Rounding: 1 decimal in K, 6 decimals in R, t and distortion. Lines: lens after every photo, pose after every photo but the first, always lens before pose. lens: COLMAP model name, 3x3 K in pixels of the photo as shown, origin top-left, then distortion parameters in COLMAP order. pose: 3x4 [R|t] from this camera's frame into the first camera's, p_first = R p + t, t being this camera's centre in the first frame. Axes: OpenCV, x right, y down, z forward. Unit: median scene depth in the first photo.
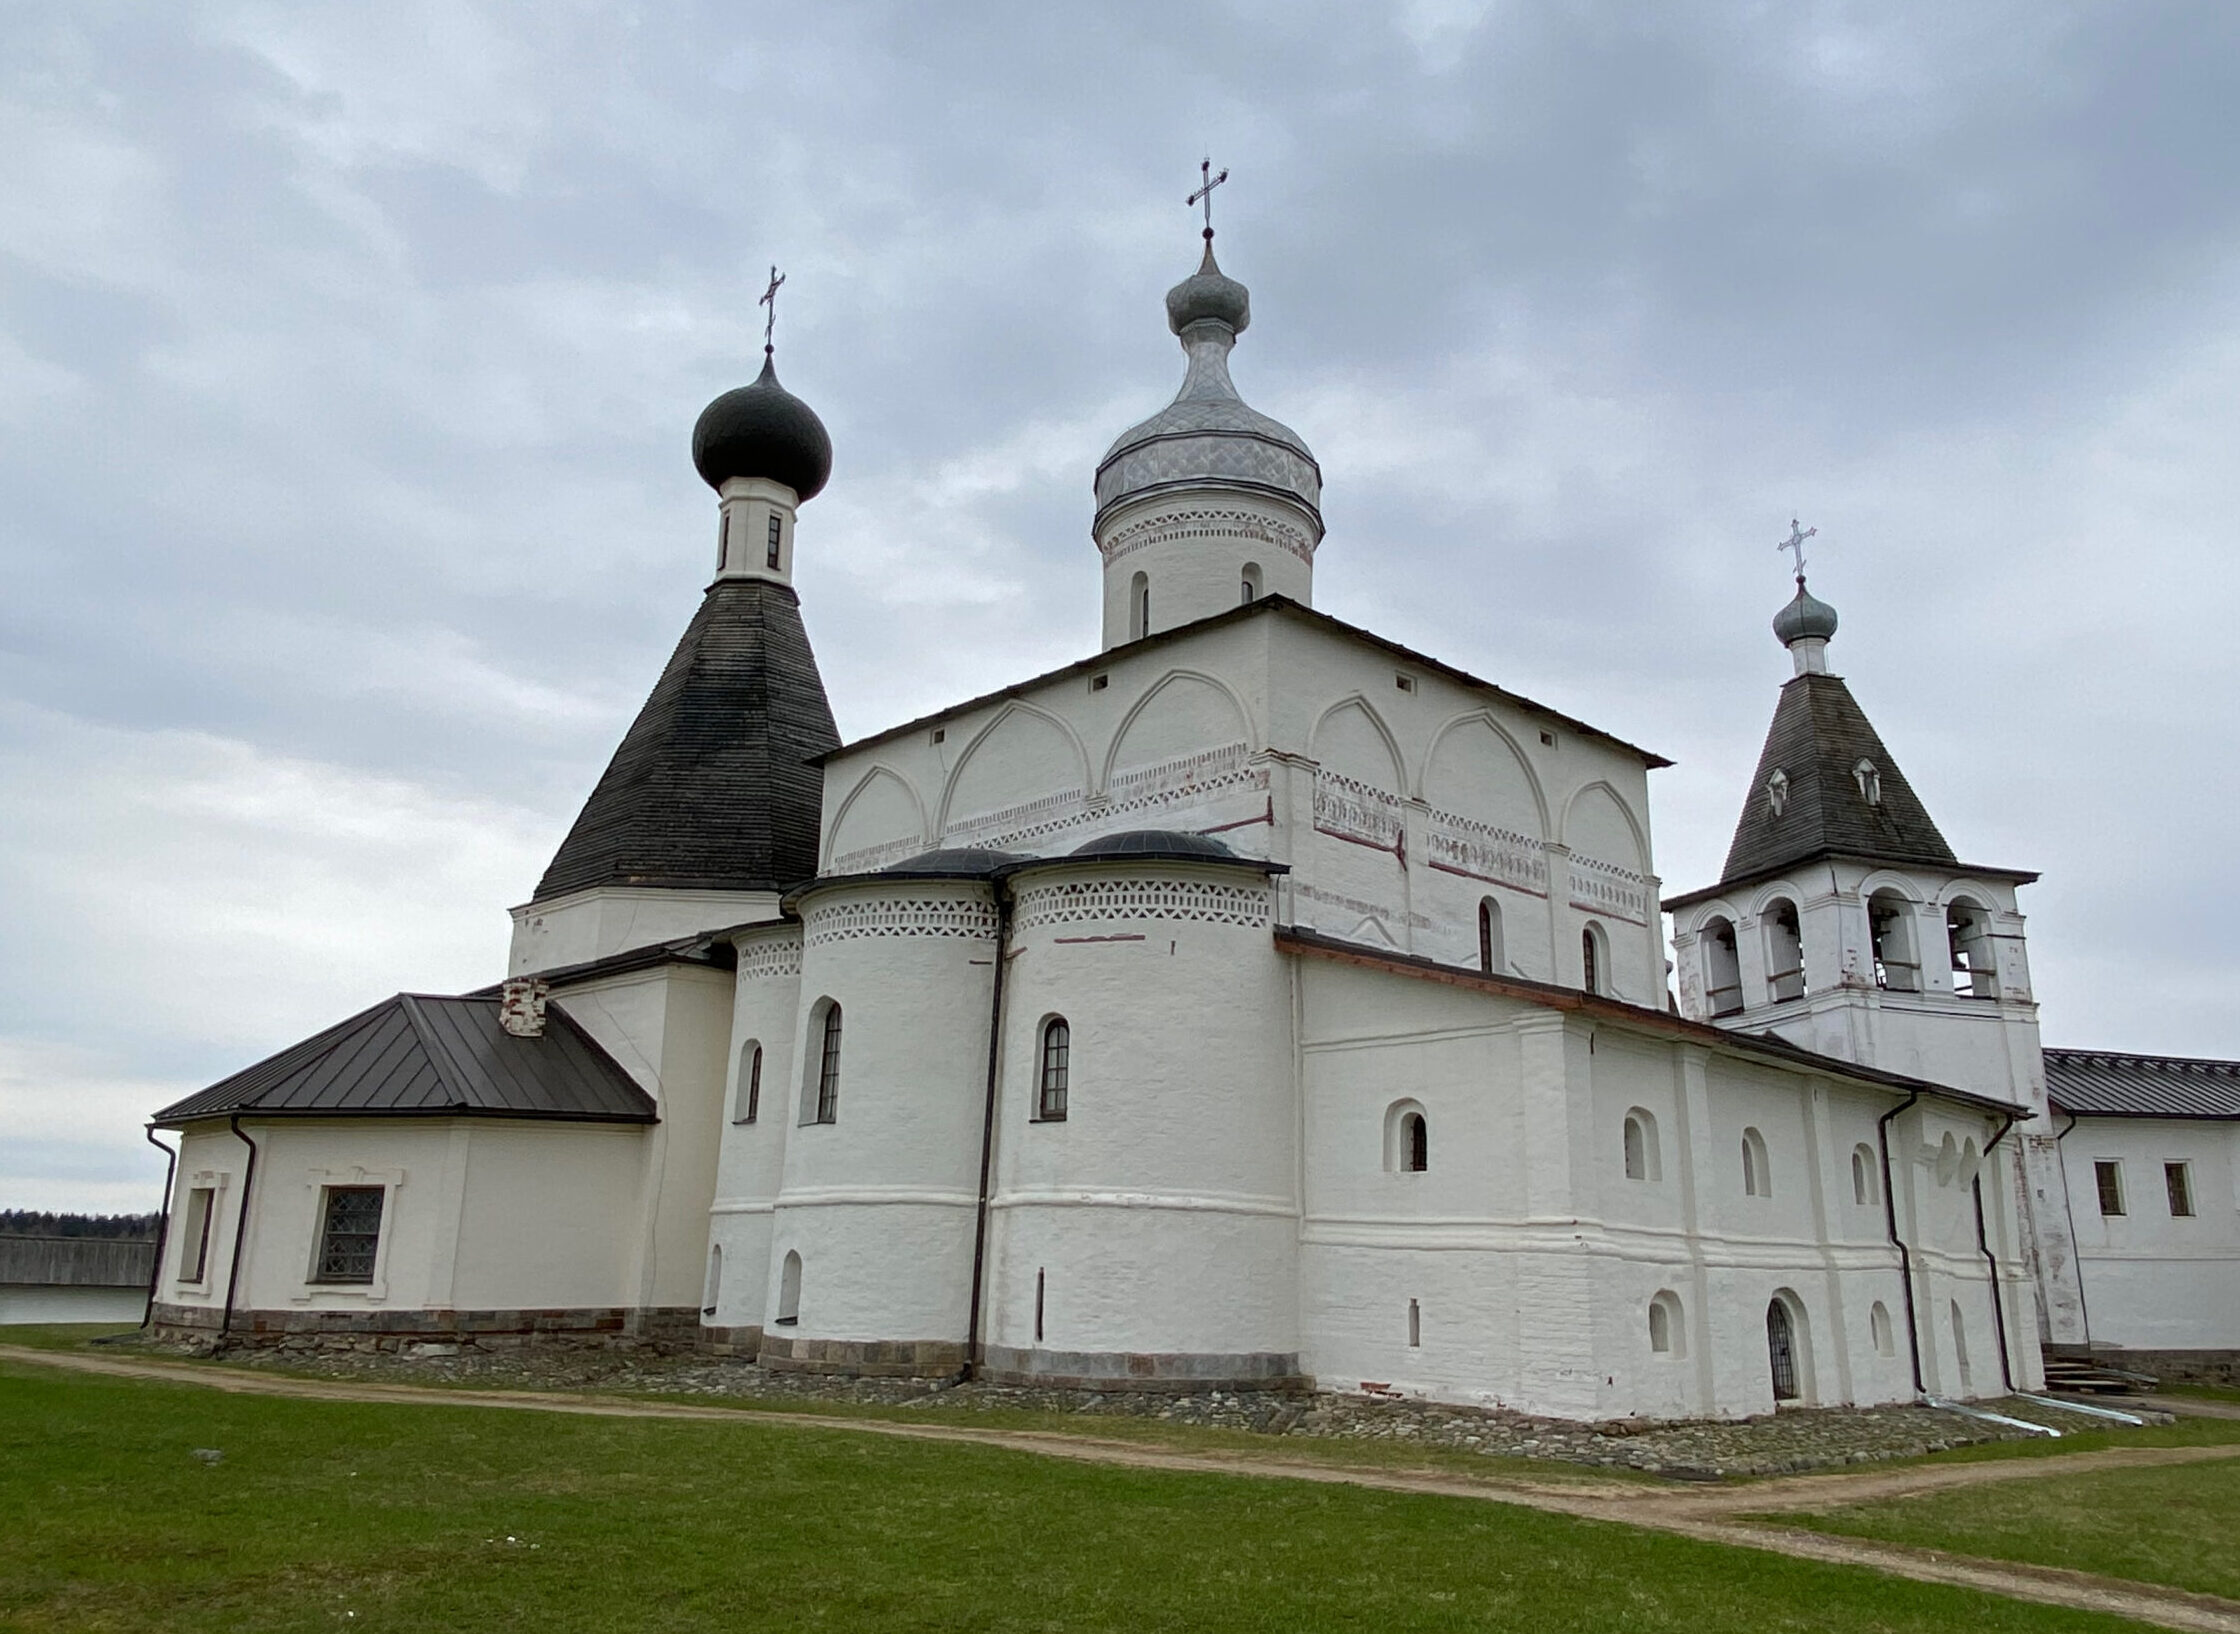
lens RADIAL K [[1598.5, 0, 1131.0], [0, 1598.5, 831.8], [0, 0, 1]] dist [0.057536, -0.072792]
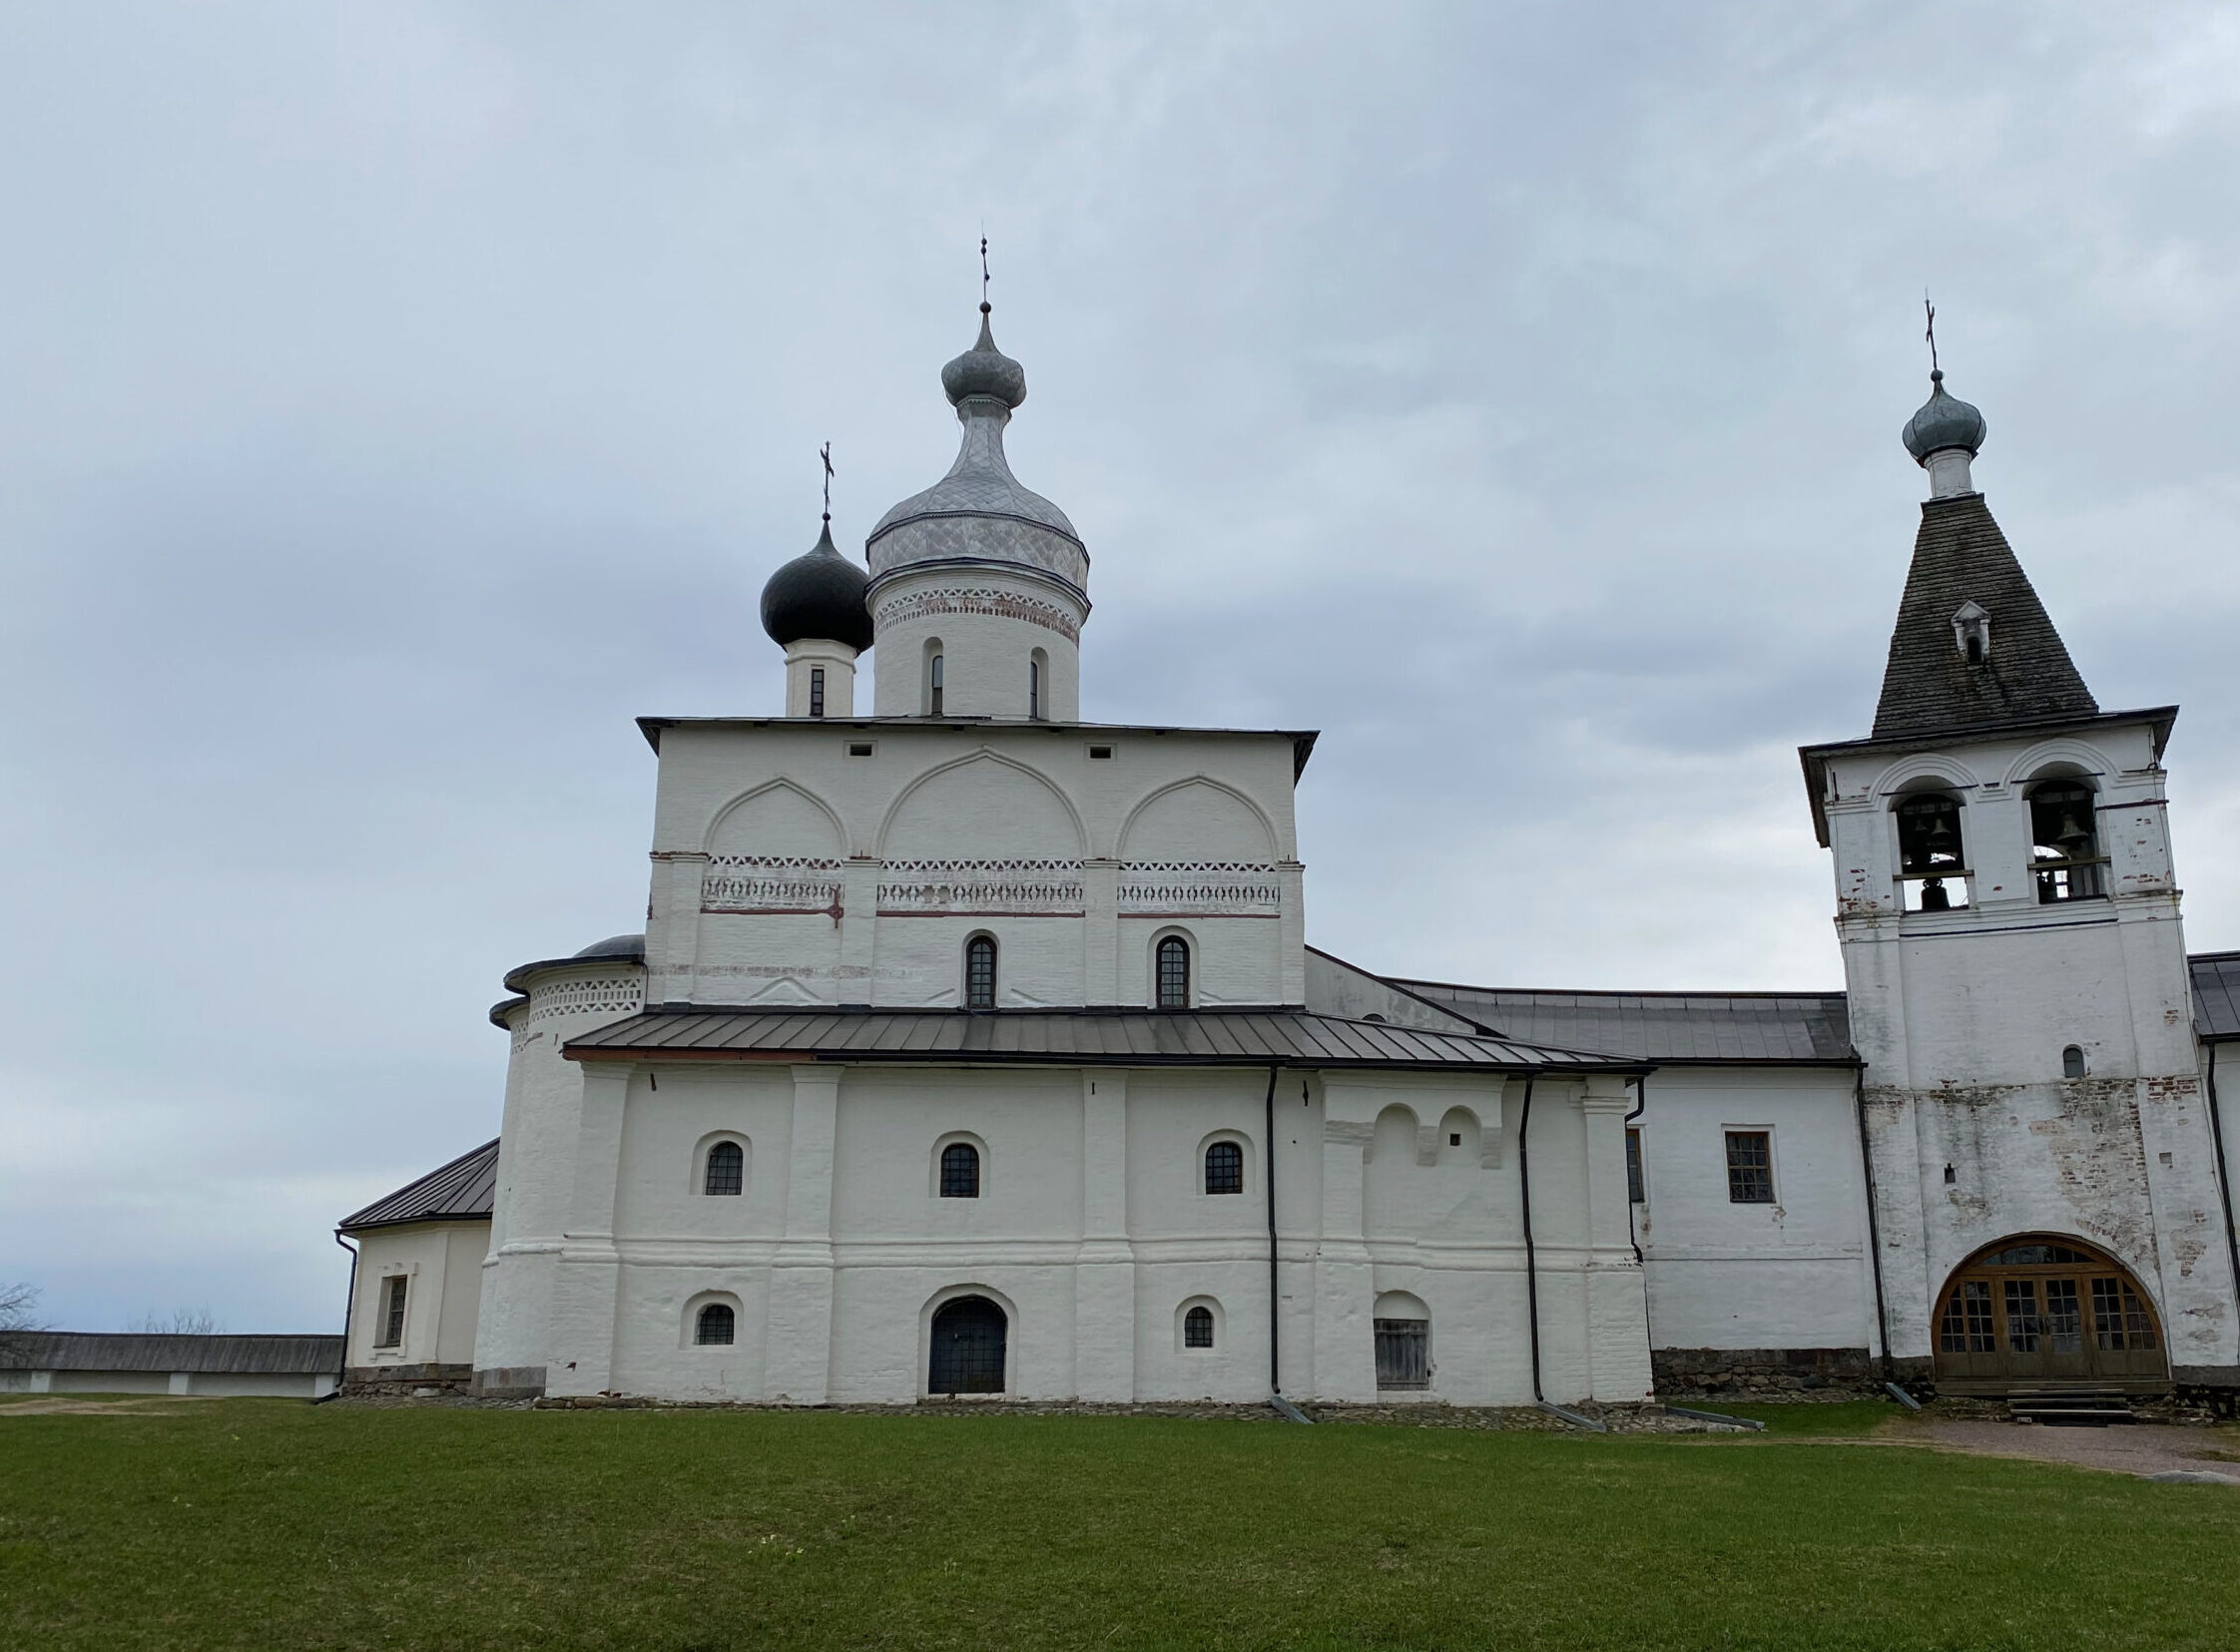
lens RADIAL K [[1940.0, 0, 1271.8], [0, 1940.0, 875.9], [0, 0, 1]] dist [0.097902, -0.207182]
pose [[0.784622, -0.181740, -0.592738, 1.060877], [0.183611, 0.981297, -0.057827, 0.107180], [0.592161, -0.063460, 0.803317, 0.108060]]
